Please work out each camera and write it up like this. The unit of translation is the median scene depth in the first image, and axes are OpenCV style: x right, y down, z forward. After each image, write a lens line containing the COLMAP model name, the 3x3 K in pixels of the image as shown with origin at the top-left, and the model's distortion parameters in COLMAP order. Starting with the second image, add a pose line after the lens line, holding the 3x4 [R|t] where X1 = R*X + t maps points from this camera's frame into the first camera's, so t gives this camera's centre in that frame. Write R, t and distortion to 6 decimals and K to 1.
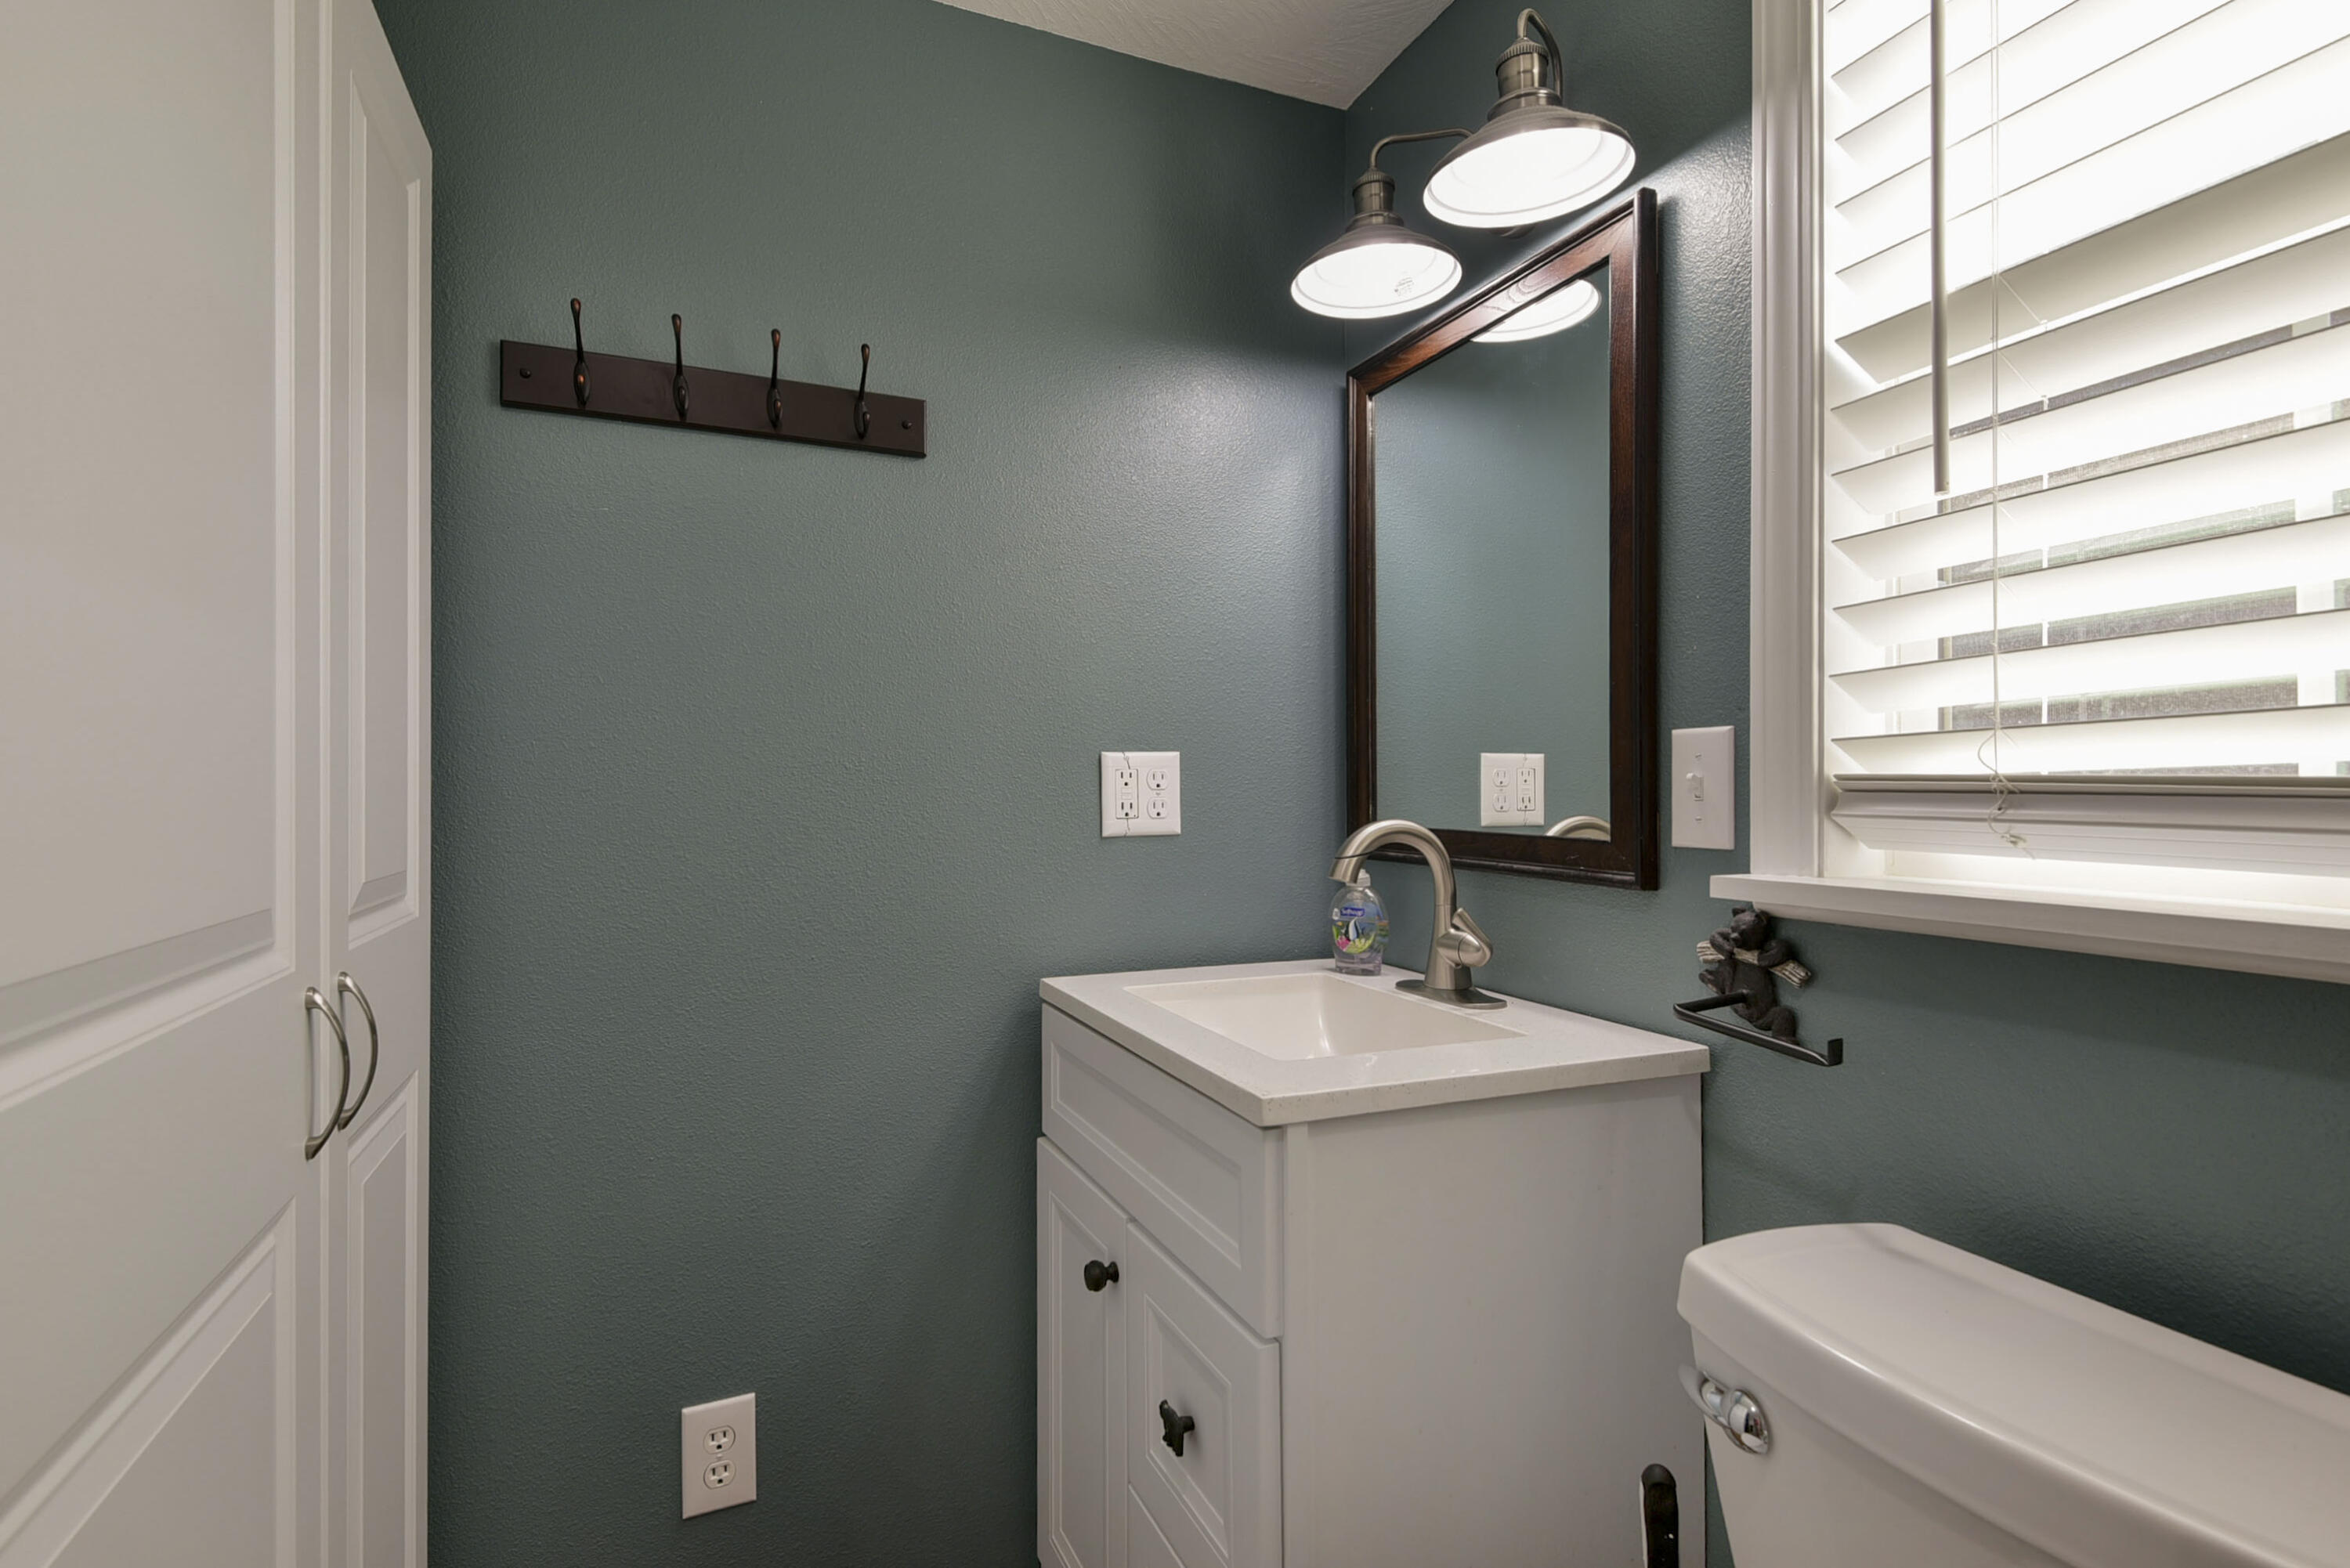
lens RADIAL K [[1155.0, 0, 1166.9], [0, 1155.0, 781.0], [0, 0, 1]] dist [0.020547, -0.001236]
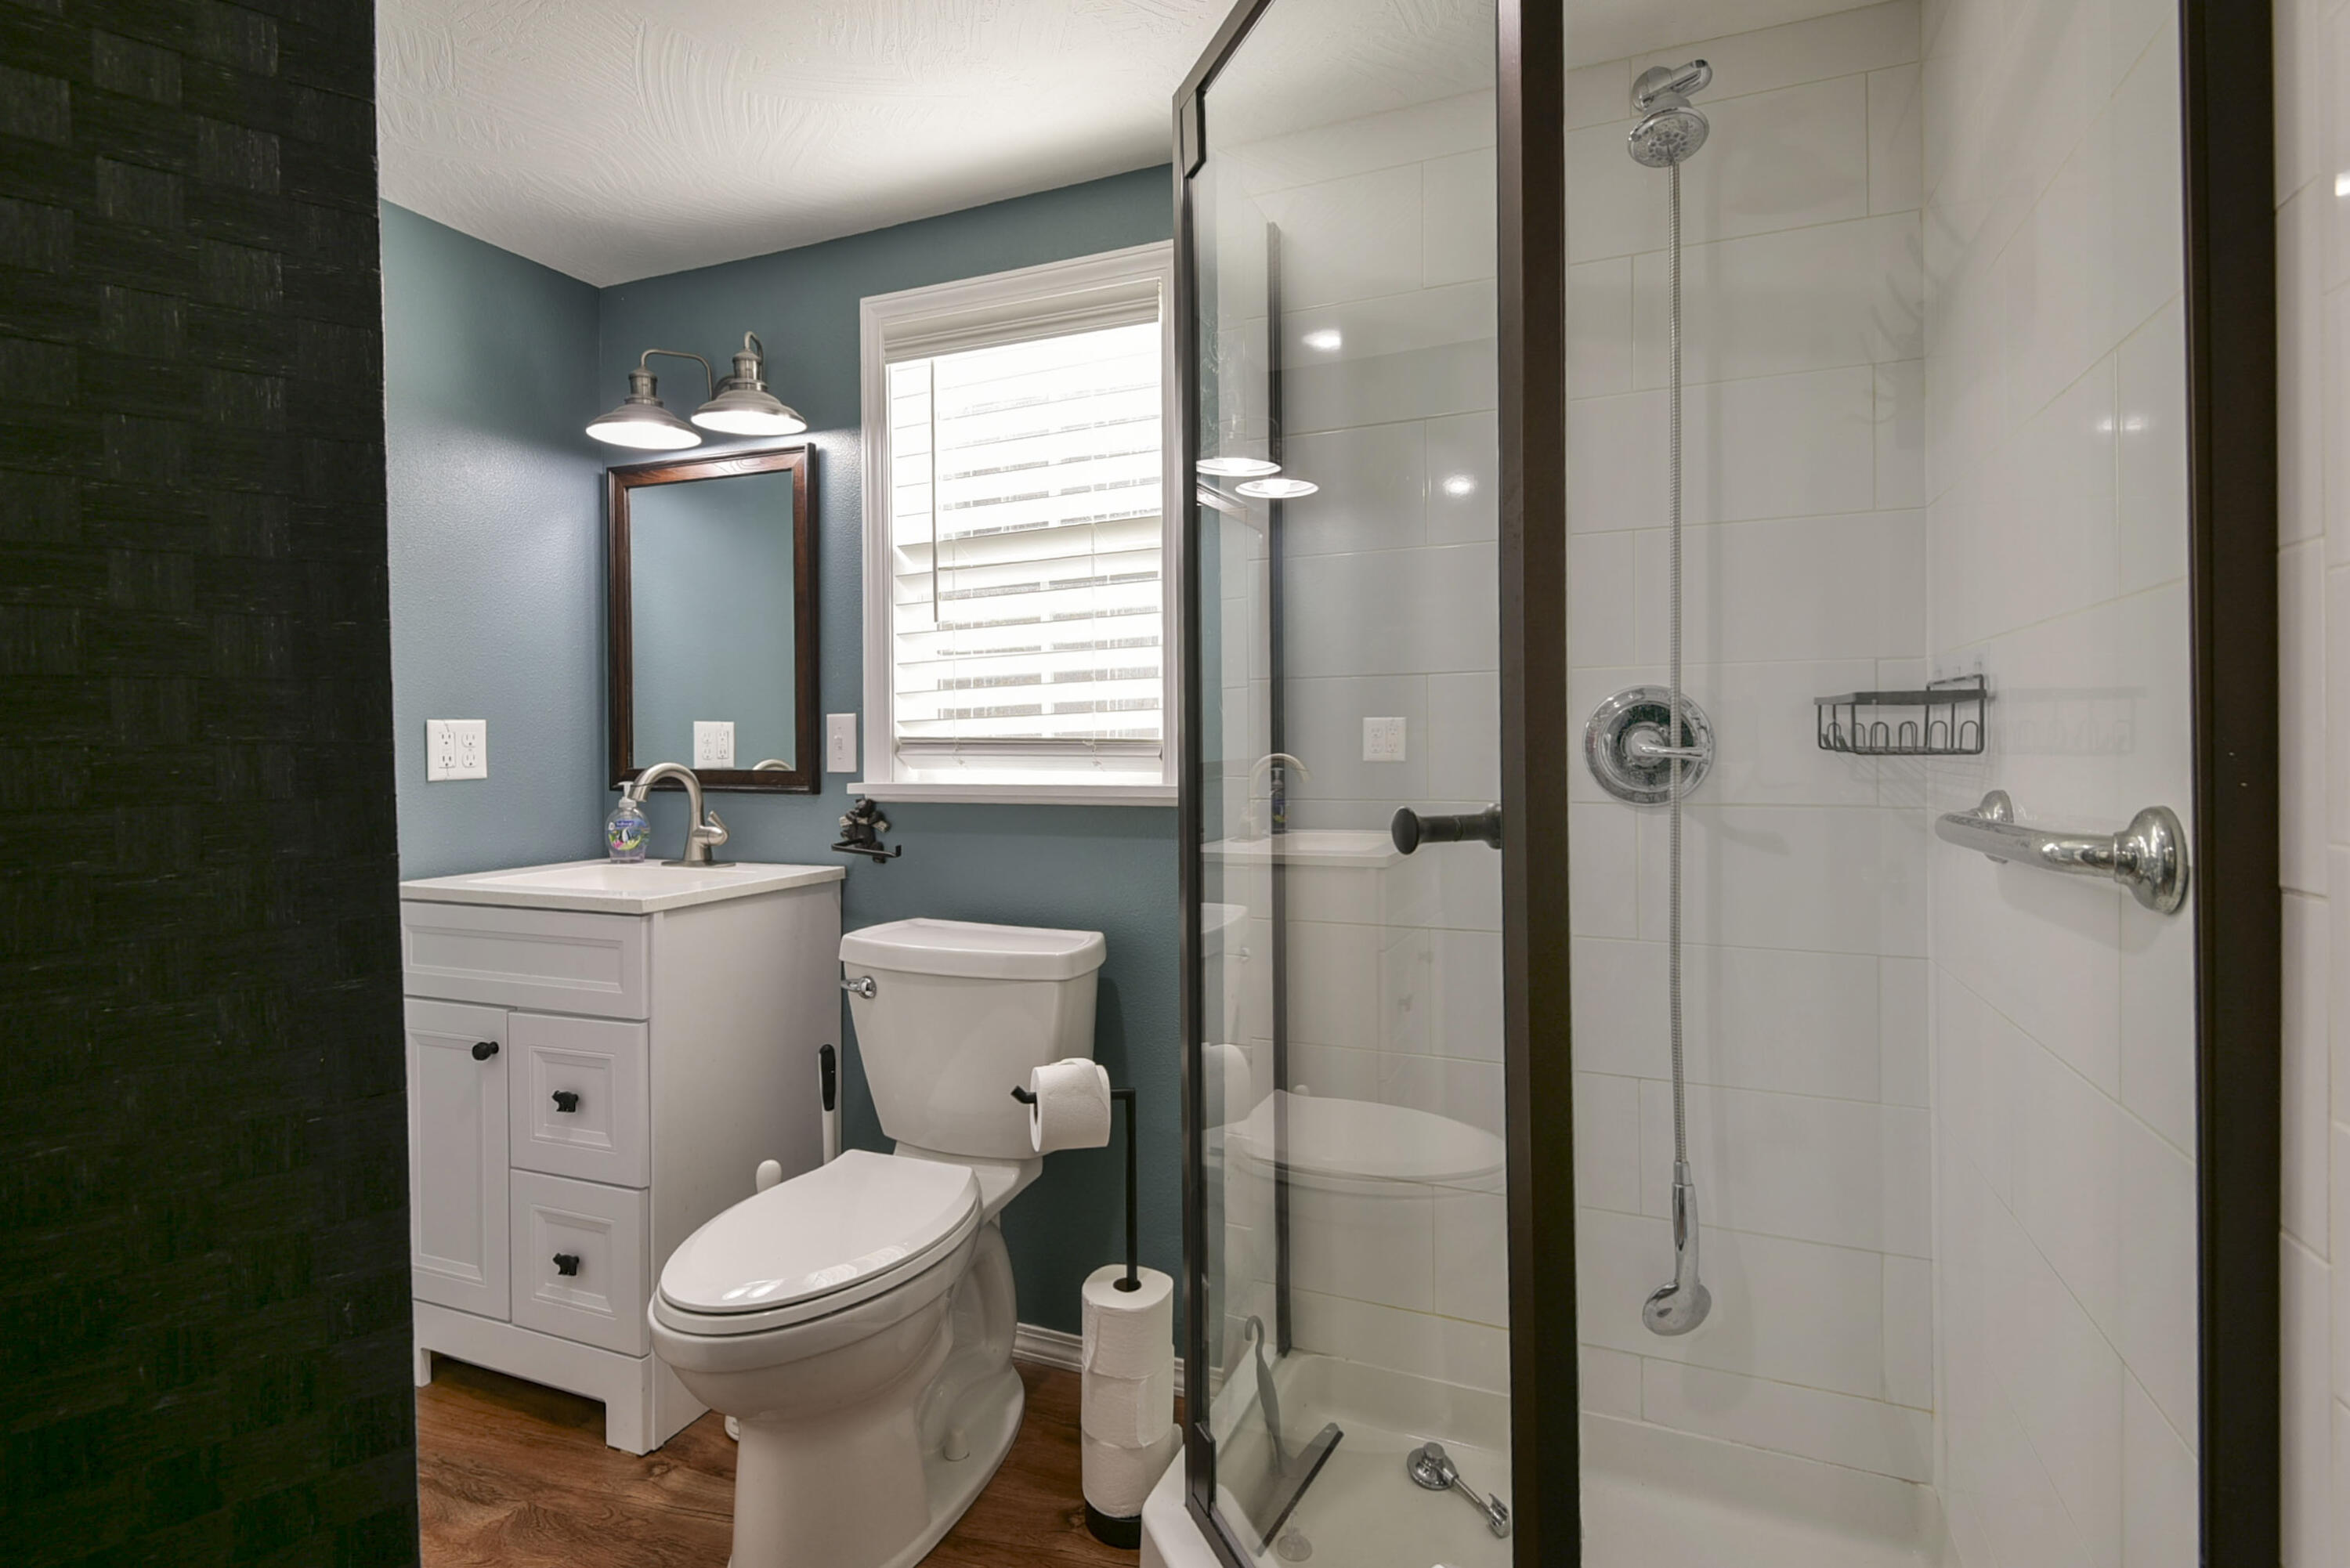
lens RADIAL K [[1112.6, 0, 1210.1], [0, 1112.6, 736.6], [0, 0, 1]] dist [0.016116, -0.011137]
pose [[0.705746, -0.003459, 0.708457, -0.490695], [0.003691, 0.999992, 0.001206, -0.005642], [-0.708456, 0.001764, 0.705753, -0.883360]]
